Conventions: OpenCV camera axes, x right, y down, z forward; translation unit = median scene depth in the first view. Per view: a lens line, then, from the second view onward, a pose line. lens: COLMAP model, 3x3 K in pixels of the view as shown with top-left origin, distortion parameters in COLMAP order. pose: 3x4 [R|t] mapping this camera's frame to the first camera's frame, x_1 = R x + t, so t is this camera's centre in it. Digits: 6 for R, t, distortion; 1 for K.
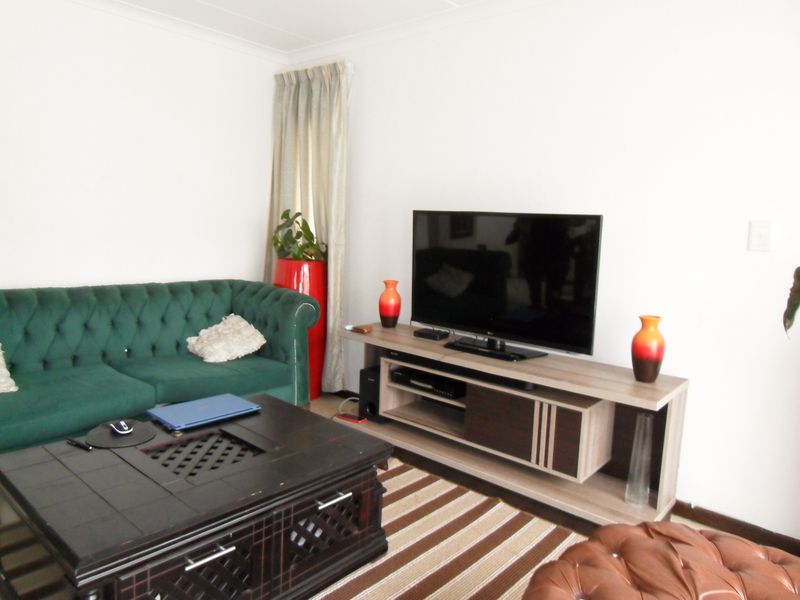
lens RADIAL K [[565.0, 0, 394.1], [0, 565.0, 300.4], [0, 0, 1]] dist [0.001427, -0.005211]
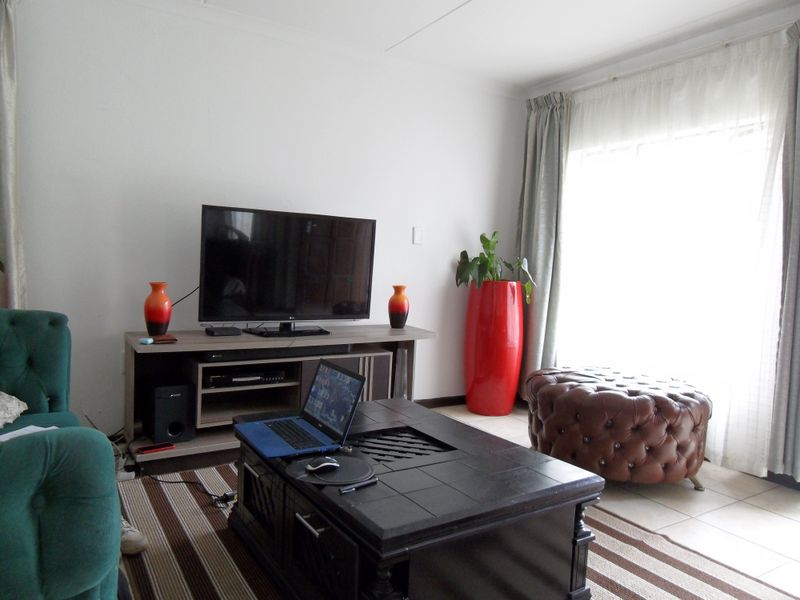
lens RADIAL K [[565.0, 0, 394.1], [0, 565.0, 300.4], [0, 0, 1]] dist [0.001427, -0.005211]
pose [[0.257734, -0.115745, 0.959258, -1.010259], [0.083075, 0.991777, 0.097348, -0.082141], [-0.962638, 0.054601, 0.265230, 0.559938]]
